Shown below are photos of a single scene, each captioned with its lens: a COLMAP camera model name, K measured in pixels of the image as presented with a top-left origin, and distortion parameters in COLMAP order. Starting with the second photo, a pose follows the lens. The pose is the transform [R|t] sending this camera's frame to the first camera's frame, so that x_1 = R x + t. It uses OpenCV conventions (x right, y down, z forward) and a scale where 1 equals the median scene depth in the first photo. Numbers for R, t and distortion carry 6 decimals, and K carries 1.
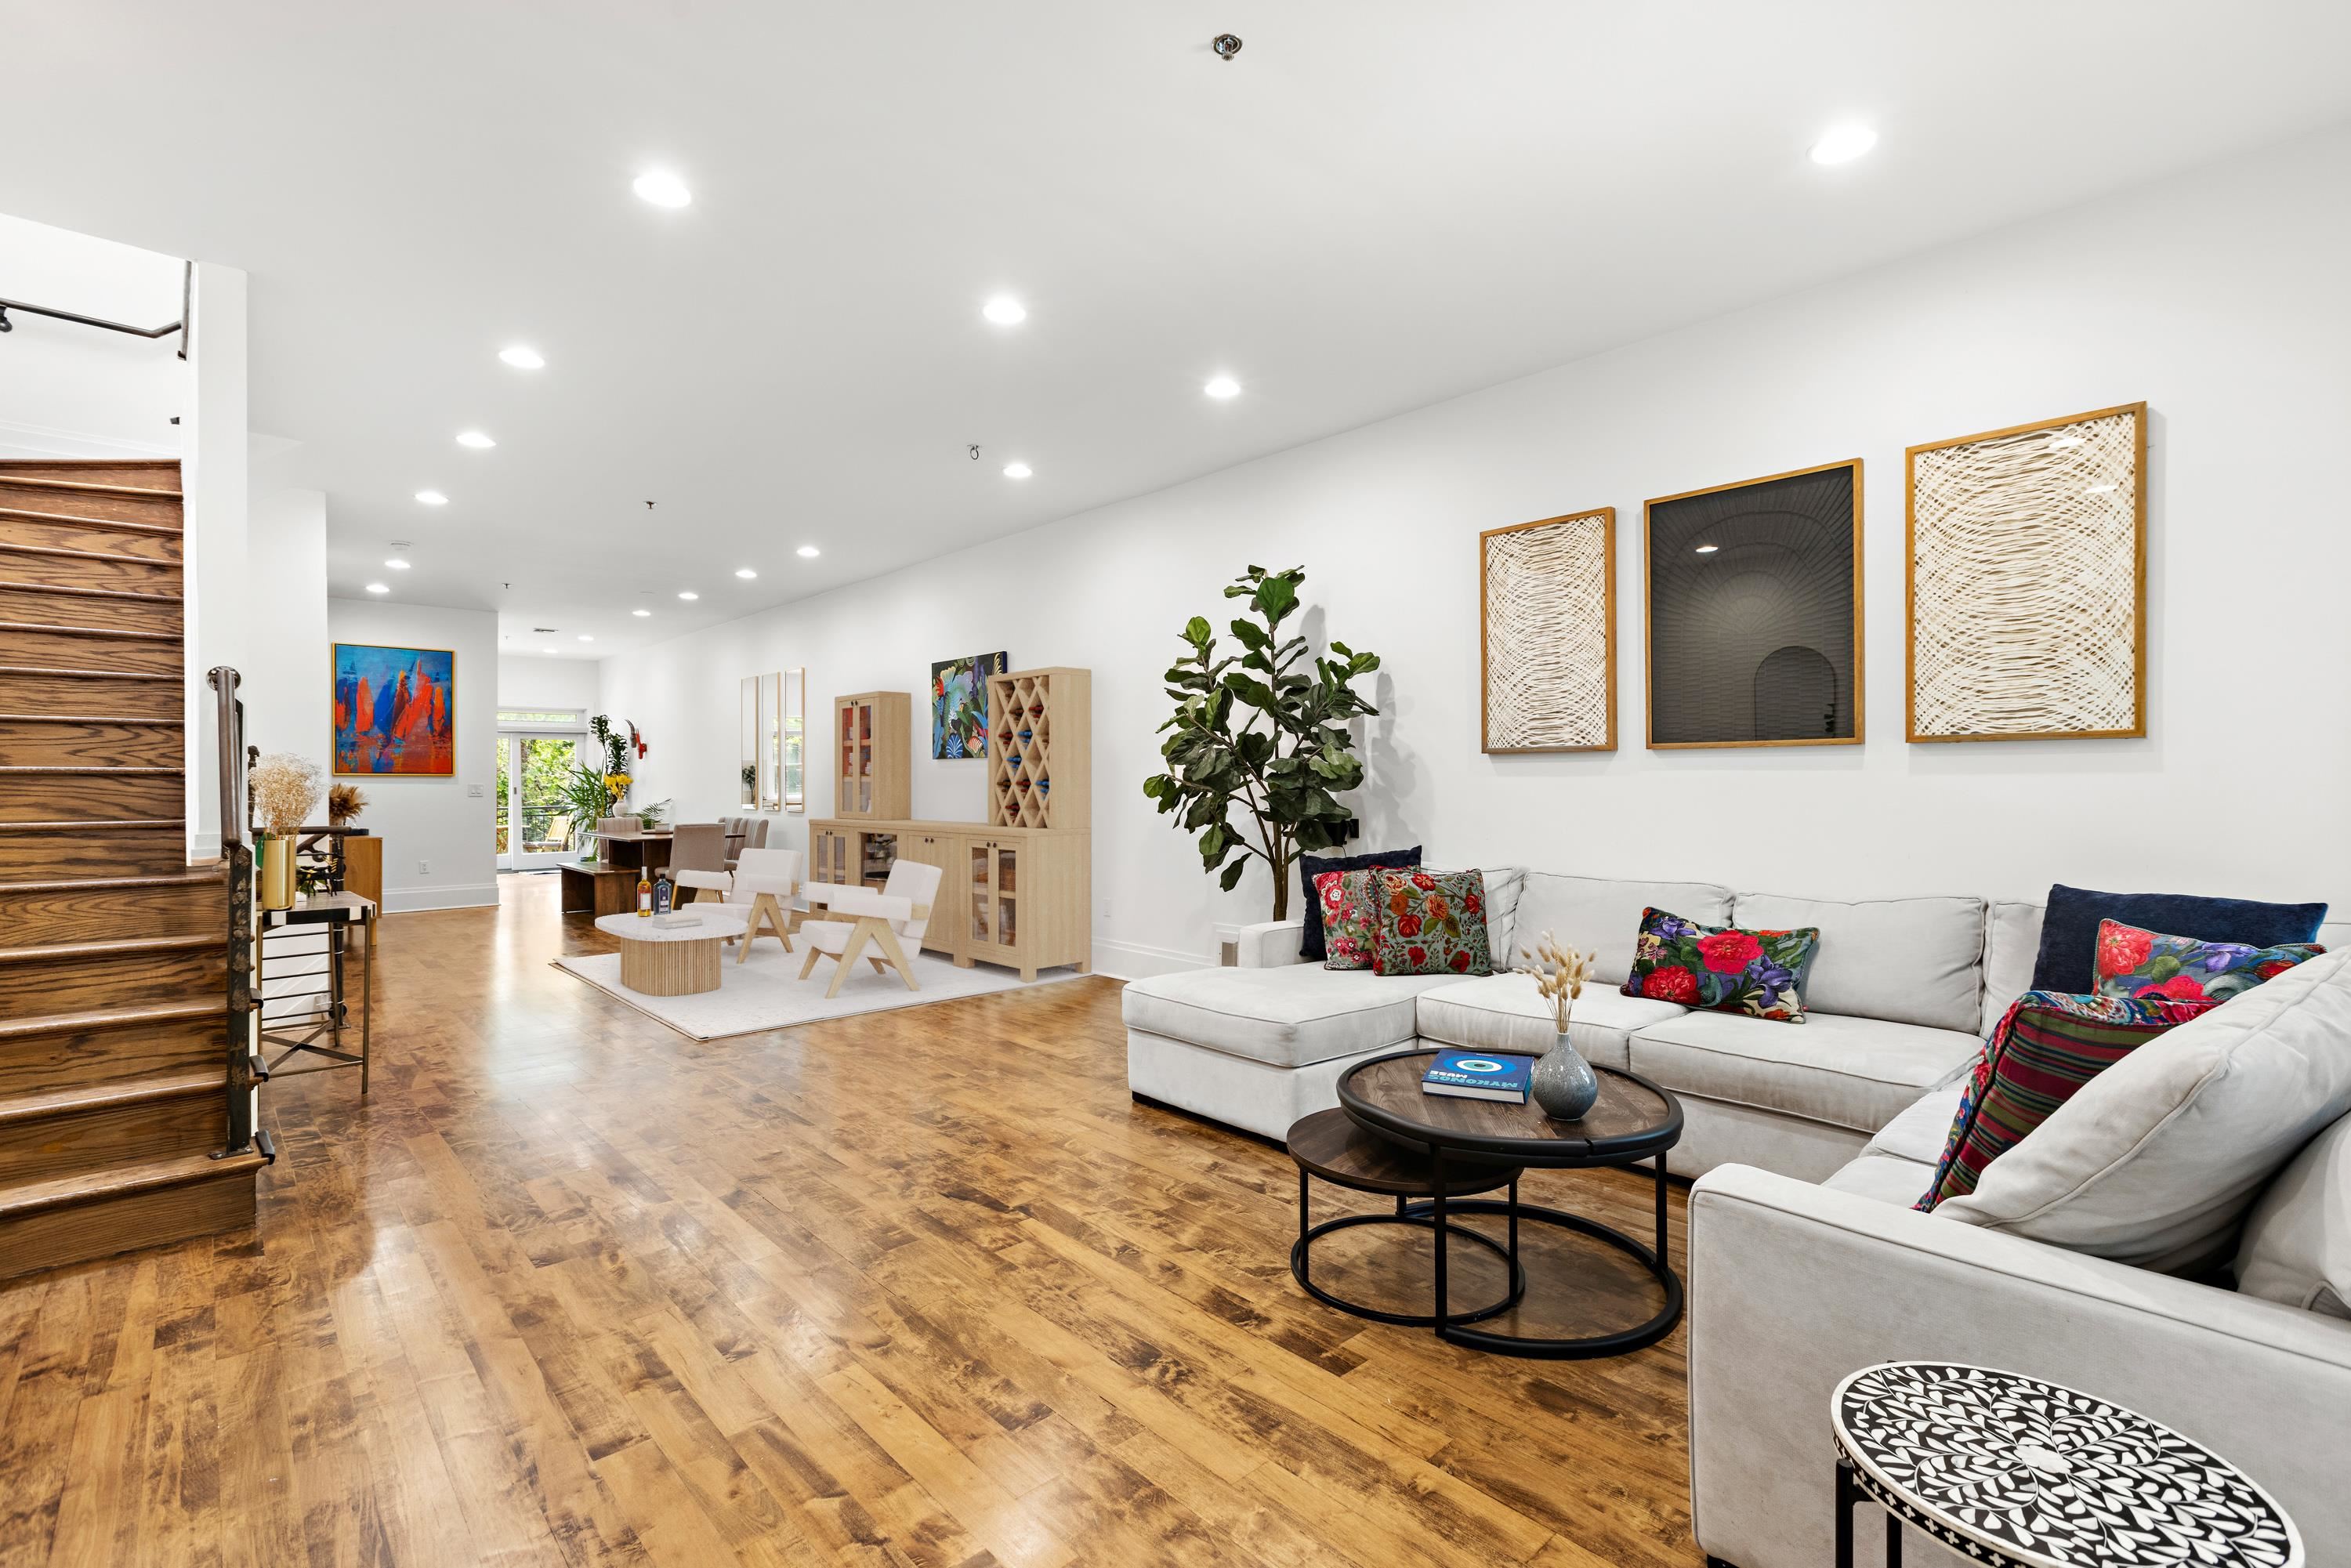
lens RADIAL K [[1053.9, 0, 1178.8], [0, 1053.9, 780.3], [0, 0, 1]] dist [0.003998, -0.000564]
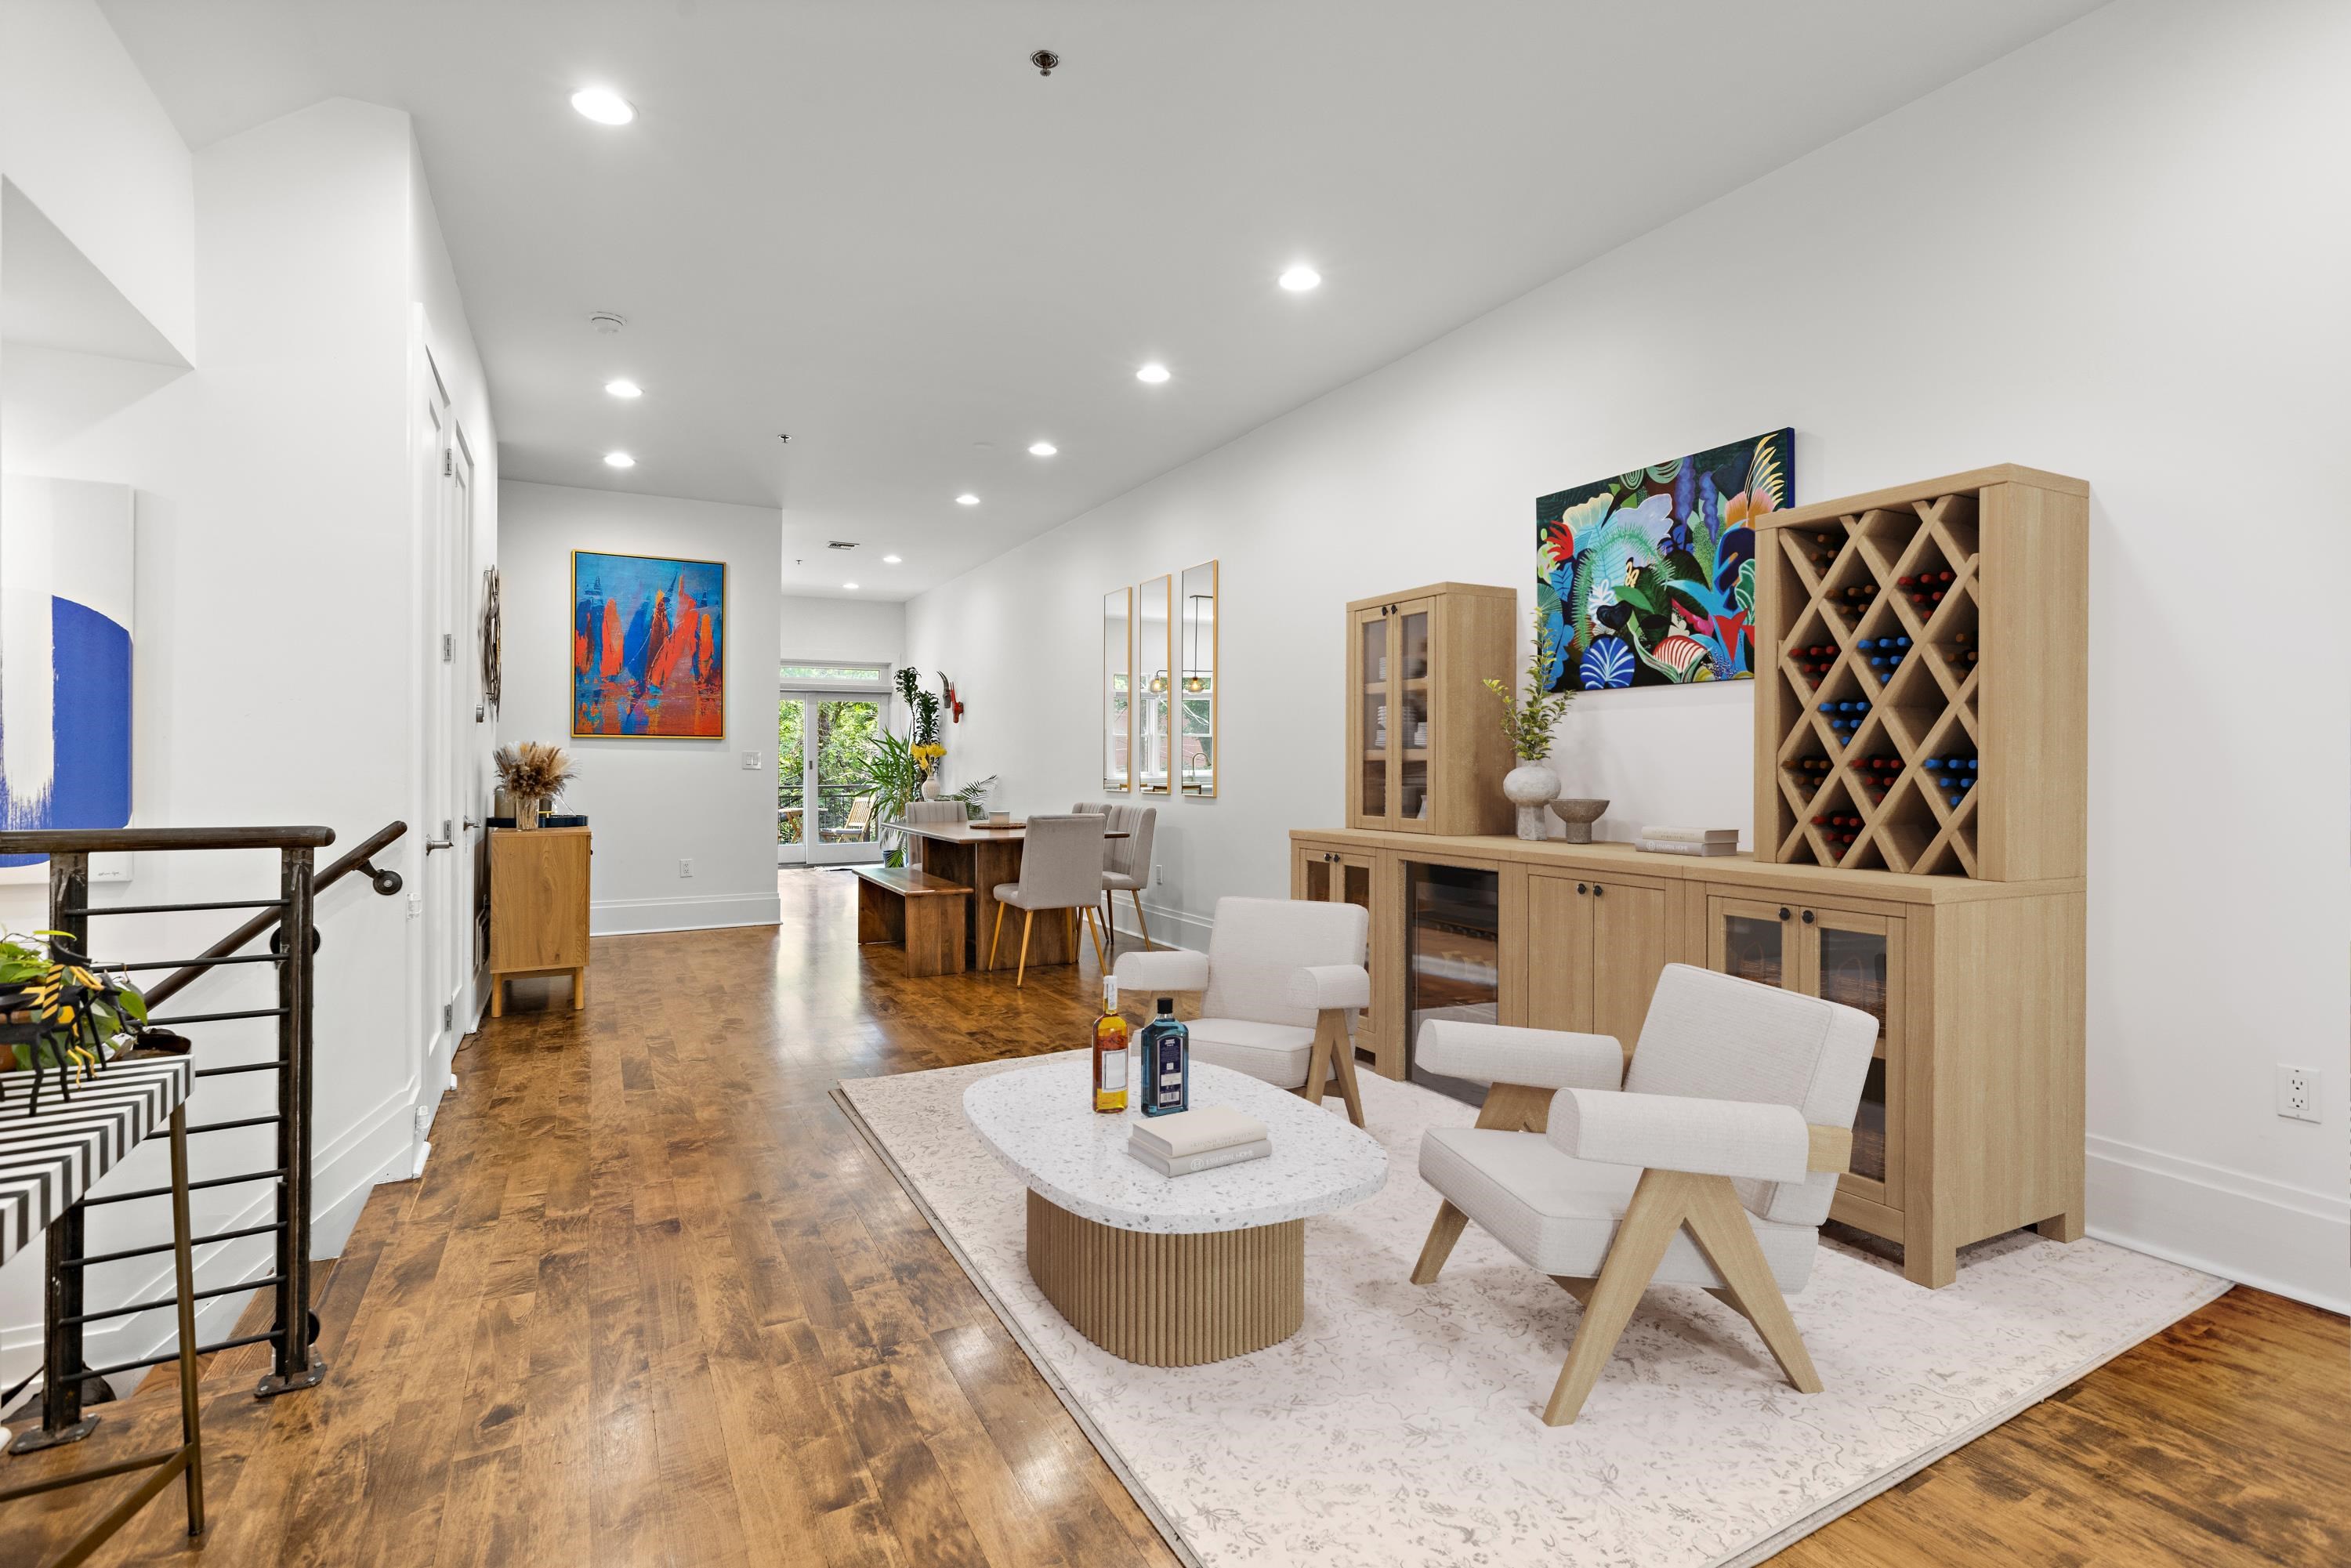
lens RADIAL K [[1093.9, 0, 1177.9], [0, 1093.9, 754.9], [0, 0, 1]] dist [-0.000435, 0.000066]
pose [[0.968770, 0.002570, -0.247948, -0.271761], [-0.004624, 0.999960, -0.007702, 0.013143], [0.247918, 0.008608, 0.968743, 0.471616]]
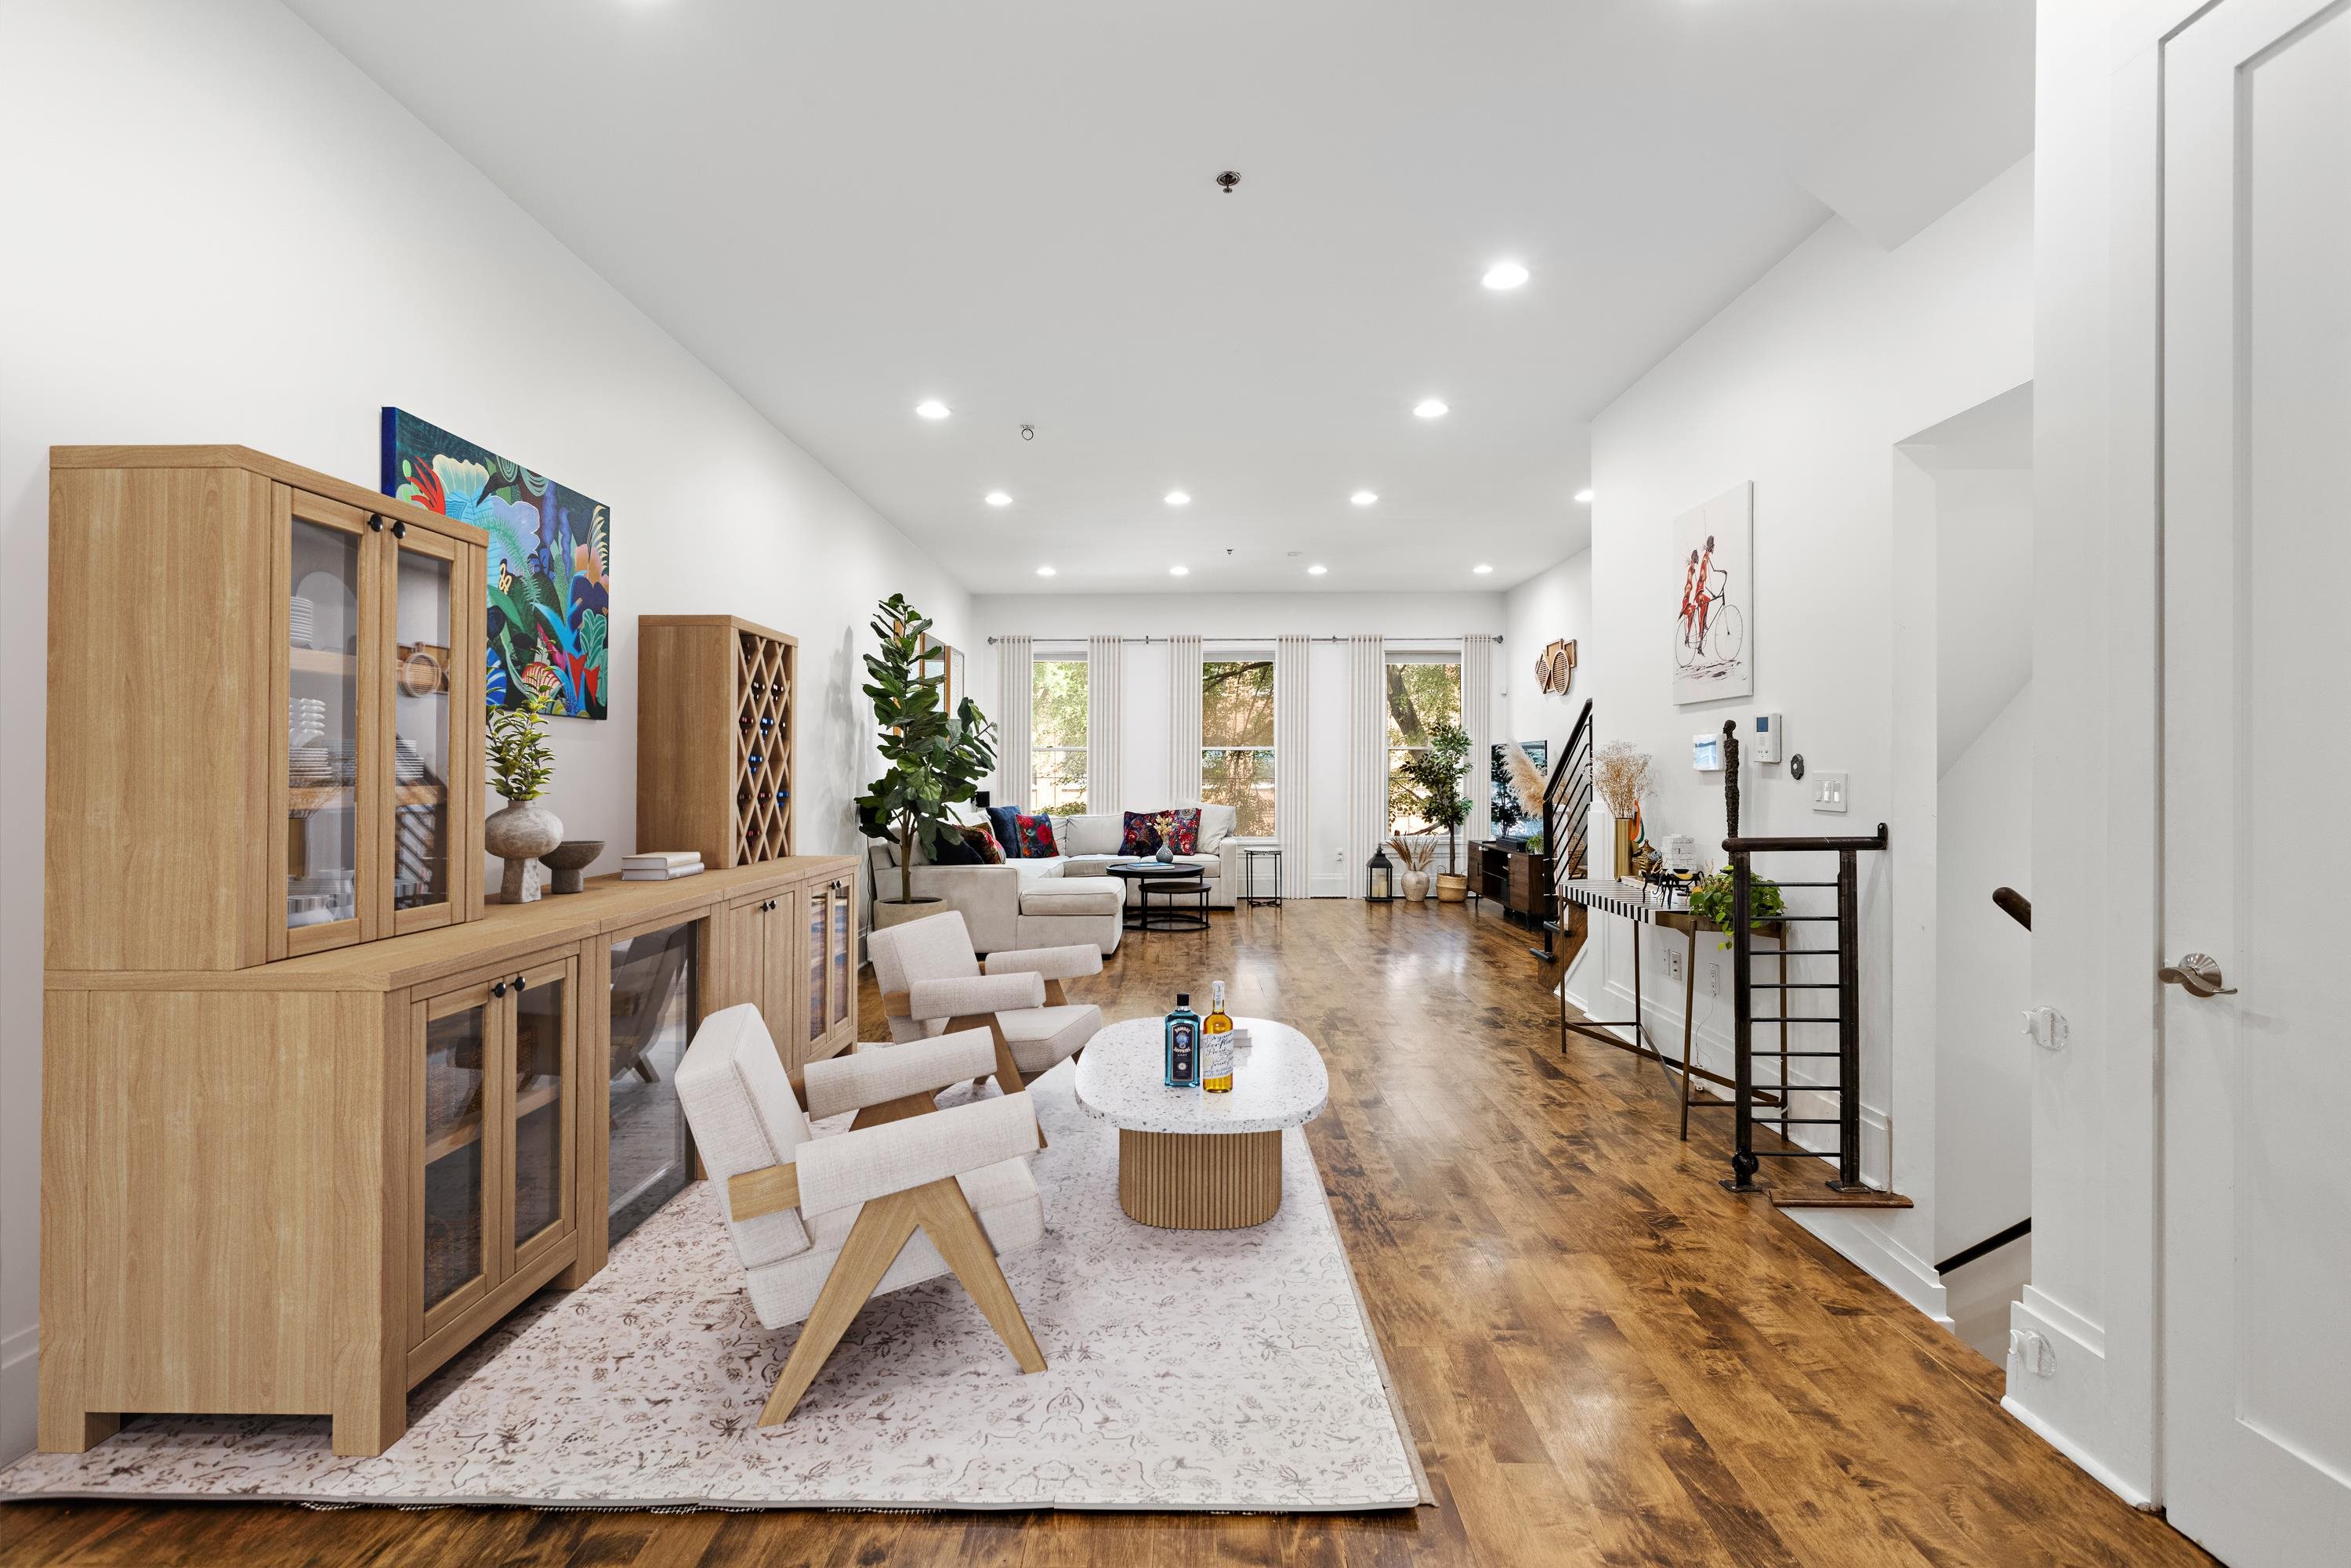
lens RADIAL K [[1053.9, 0, 1178.8], [0, 1053.9, 780.3], [0, 0, 1]] dist [0.003998, -0.000564]
pose [[-0.730241, 0.003222, 0.683182, -0.644140], [0.005917, 0.999981, 0.001609, 0.006279], [-0.683164, 0.005218, -0.730246, 1.084940]]
